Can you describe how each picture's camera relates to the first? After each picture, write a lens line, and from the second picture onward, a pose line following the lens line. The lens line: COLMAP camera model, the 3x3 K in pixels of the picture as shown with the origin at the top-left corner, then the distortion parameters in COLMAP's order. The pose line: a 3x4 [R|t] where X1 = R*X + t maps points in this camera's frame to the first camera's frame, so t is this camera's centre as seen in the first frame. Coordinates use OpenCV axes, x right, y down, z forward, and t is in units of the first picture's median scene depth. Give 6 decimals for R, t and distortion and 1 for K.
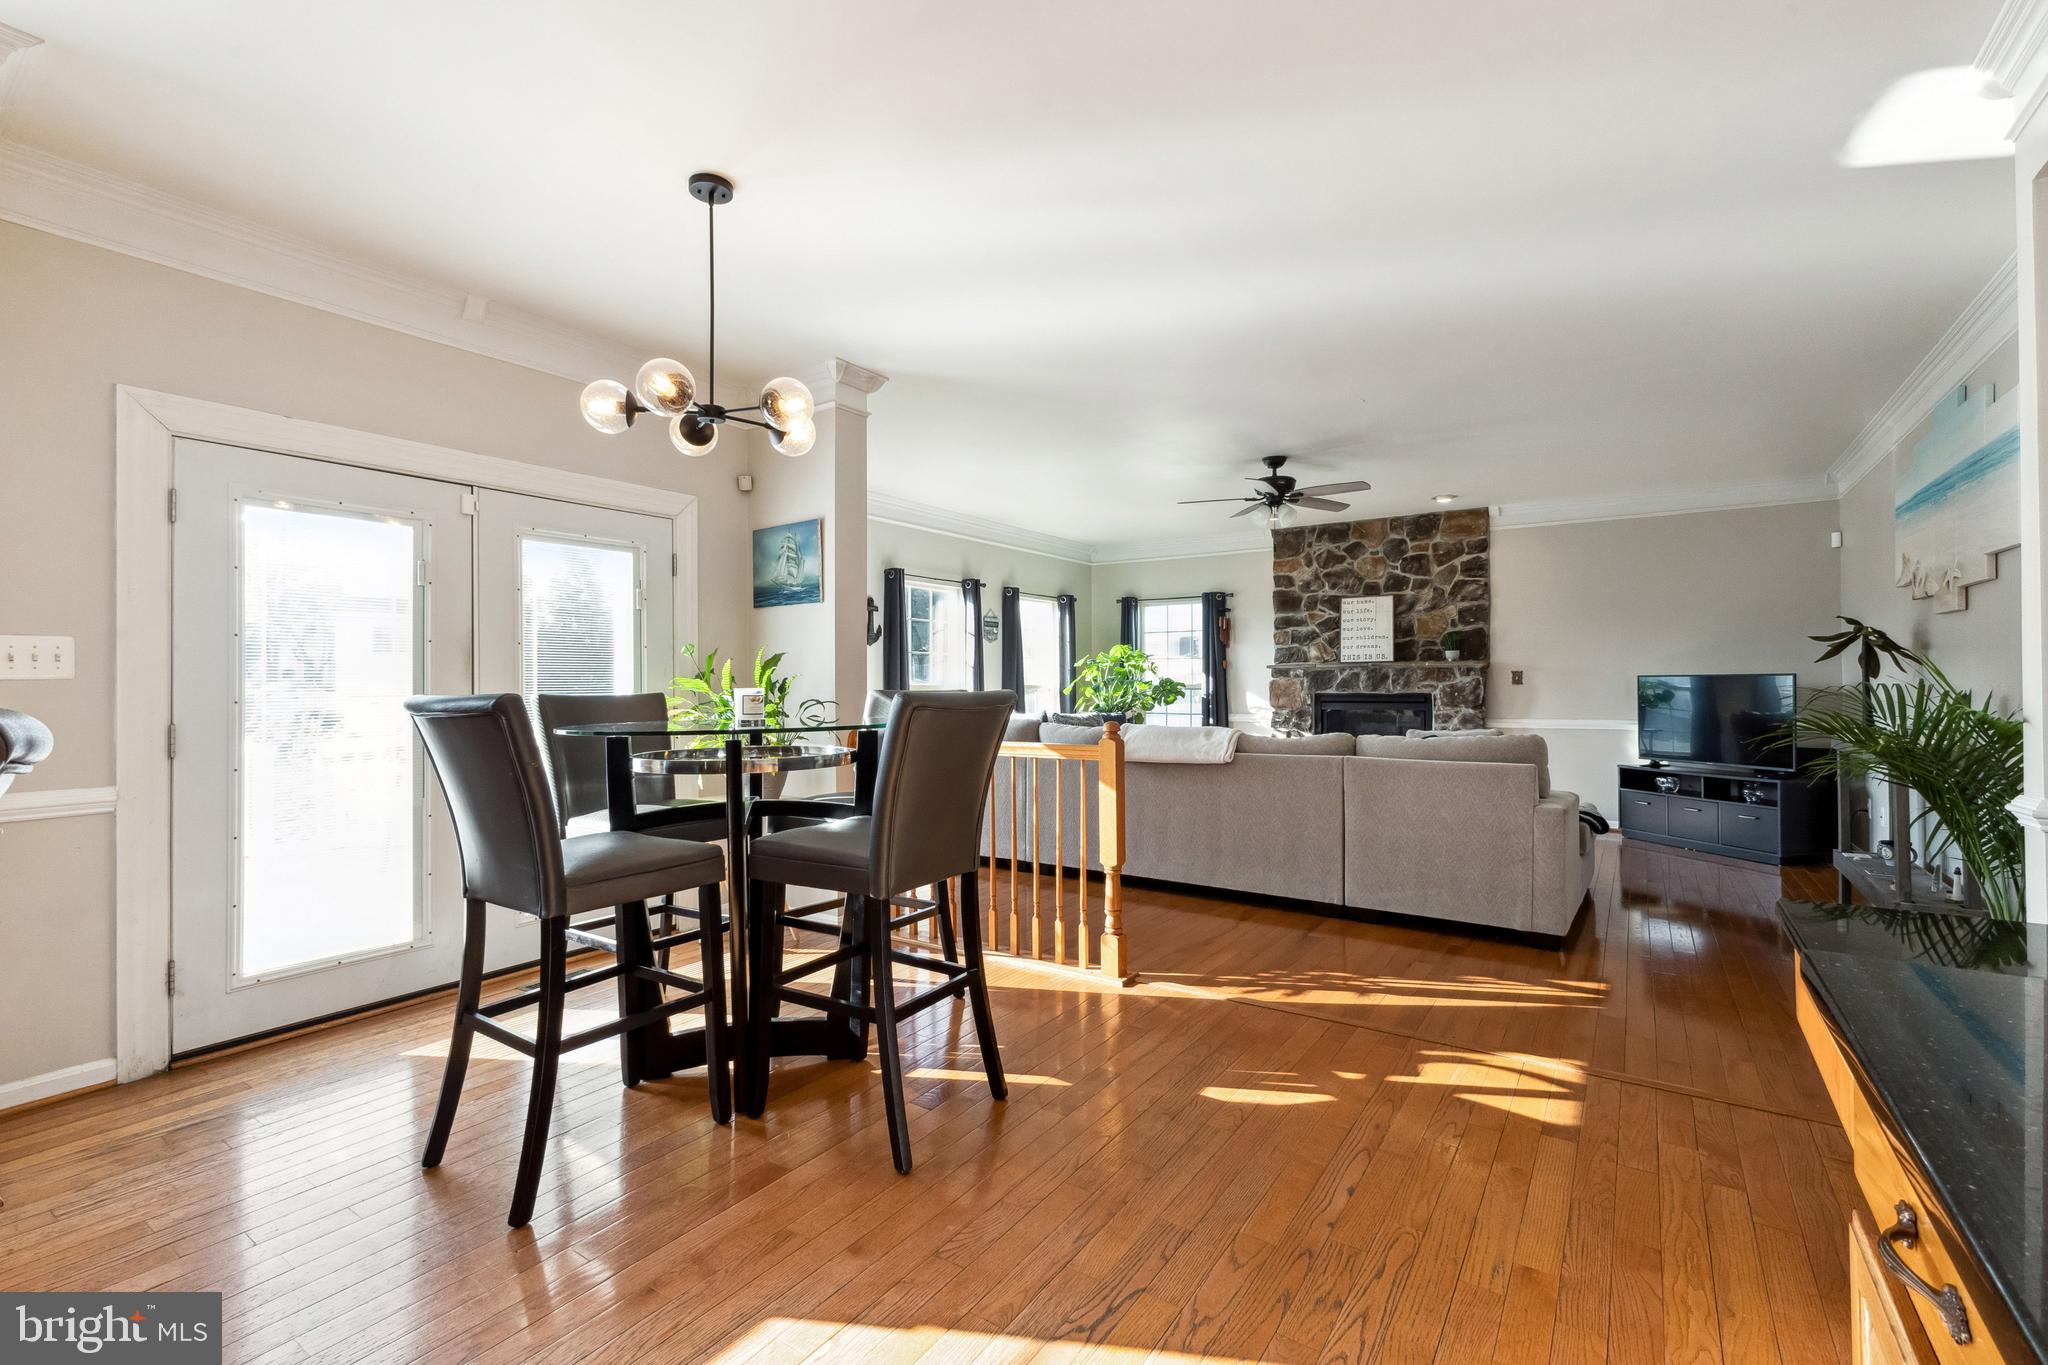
lens RADIAL K [[892.3, 0, 1034.0], [0, 892.3, 681.1], [0, 0, 1]] dist [0.013543, -0.000325]
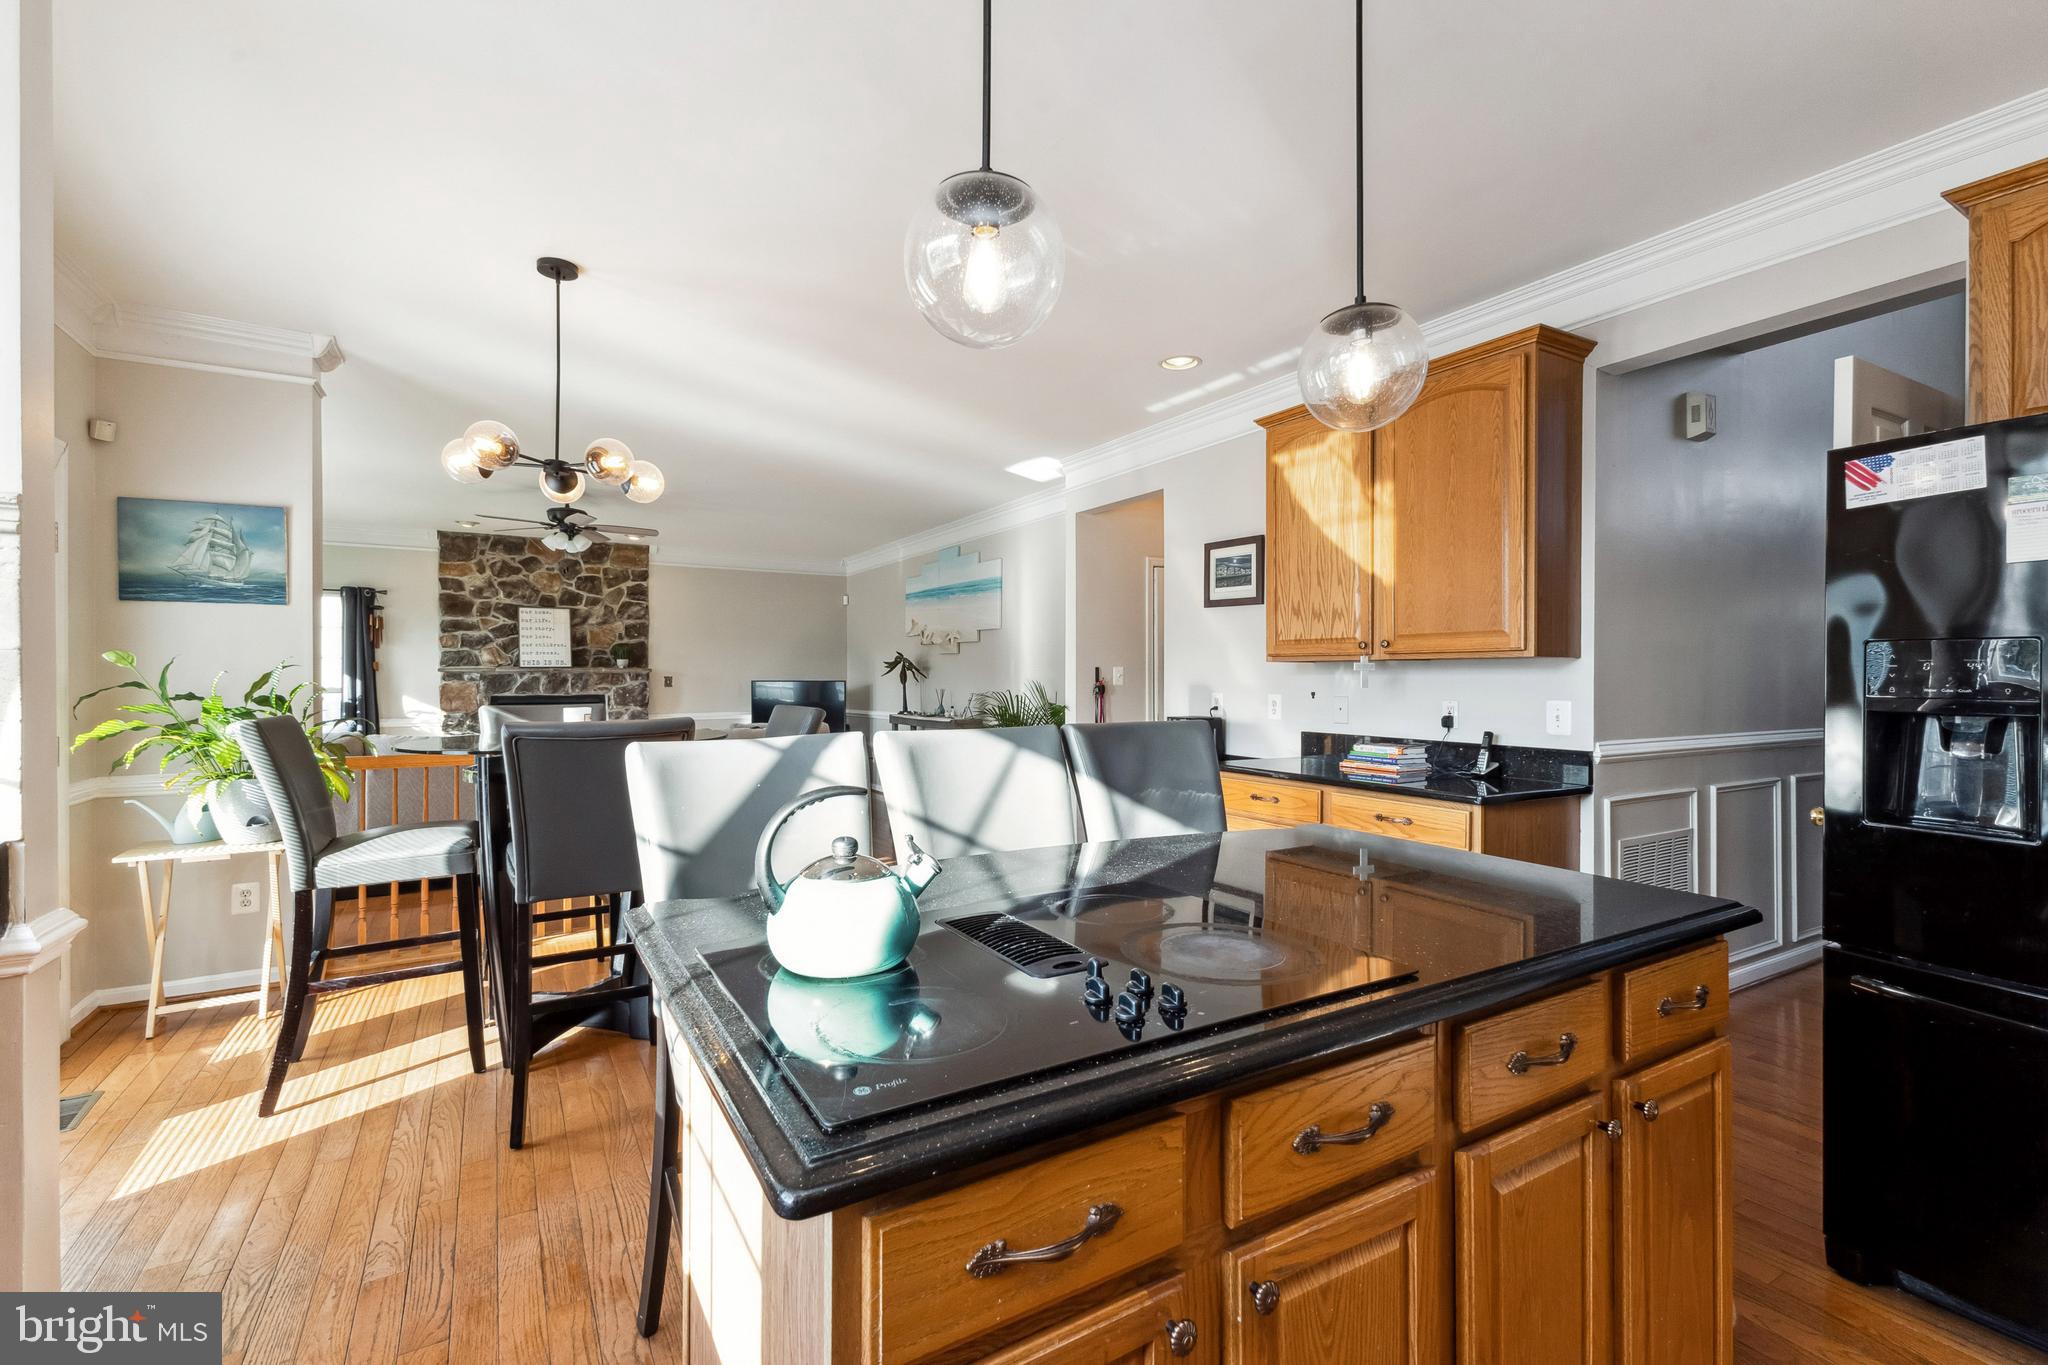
lens RADIAL K [[892.3, 0, 1021.6], [0, 892.3, 681.8], [0, 0, 1]] dist [0.013543, -0.000325]
pose [[0.427334, -0.002433, 0.904090, -0.382223], [-0.004527, 0.999978, 0.004830, -0.011236], [-0.904082, -0.006157, 0.427314, -0.007836]]
